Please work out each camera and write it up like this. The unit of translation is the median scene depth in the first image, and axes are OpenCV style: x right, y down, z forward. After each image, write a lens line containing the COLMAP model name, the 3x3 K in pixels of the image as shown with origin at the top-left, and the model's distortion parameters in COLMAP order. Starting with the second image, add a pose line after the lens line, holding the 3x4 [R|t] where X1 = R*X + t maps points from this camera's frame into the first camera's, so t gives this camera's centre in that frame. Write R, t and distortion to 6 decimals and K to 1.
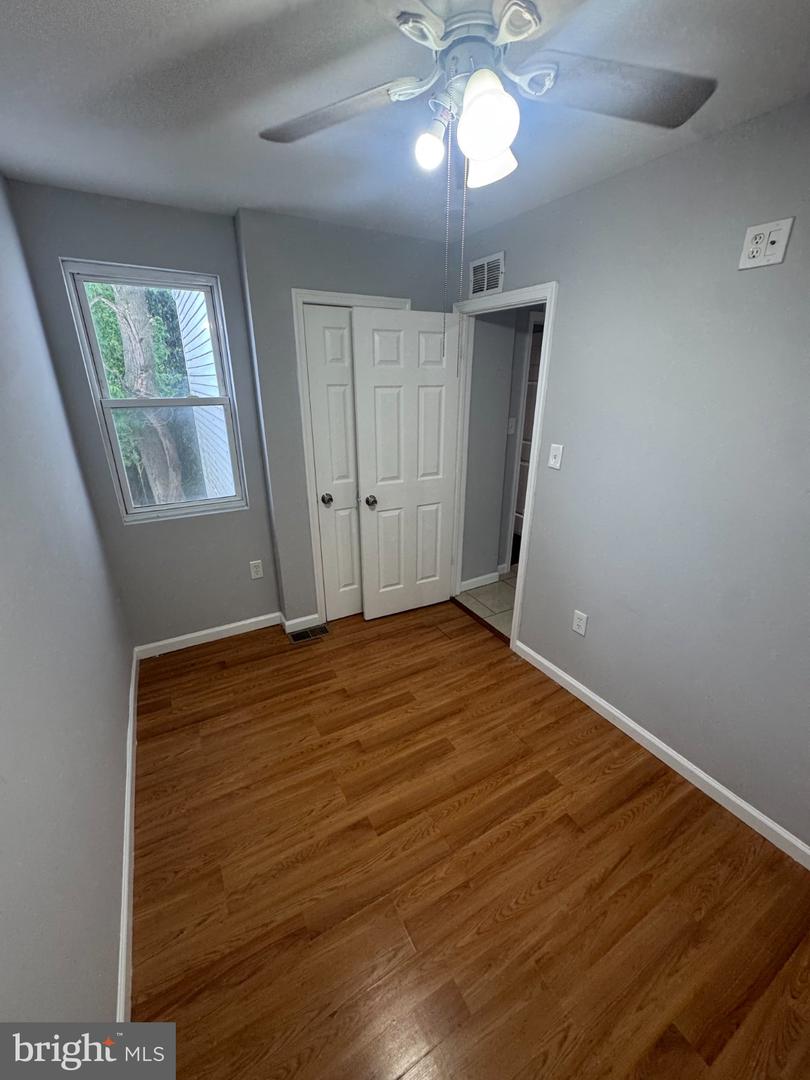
lens RADIAL K [[429.6, 0, 405.0], [0, 429.6, 540.0], [0, 0, 1]] dist [-0.002670, -0.000330]
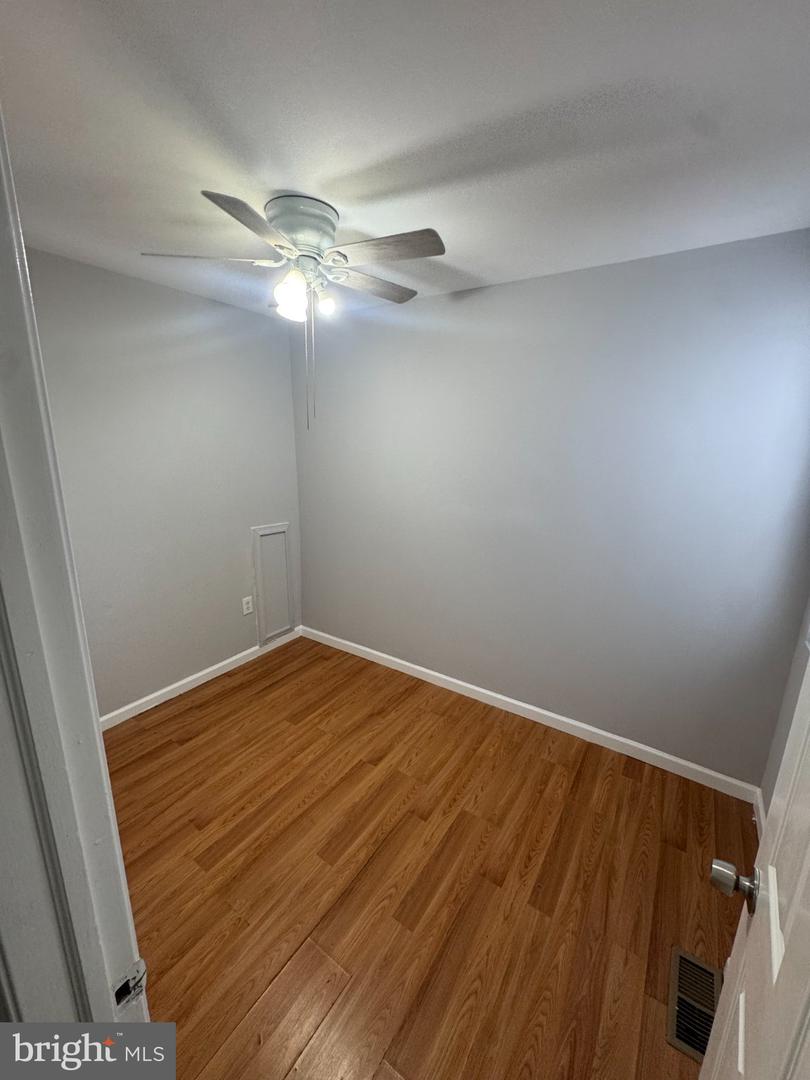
lens RADIAL K [[429.6, 0, 405.0], [0, 429.6, 540.0], [0, 0, 1]] dist [-0.002670, -0.000330]
pose [[-0.896327, 0.085475, -0.435077, 0.281425], [-0.176416, 0.831482, 0.526797, -0.509970], [0.406787, 0.548937, -0.730201, 1.370368]]
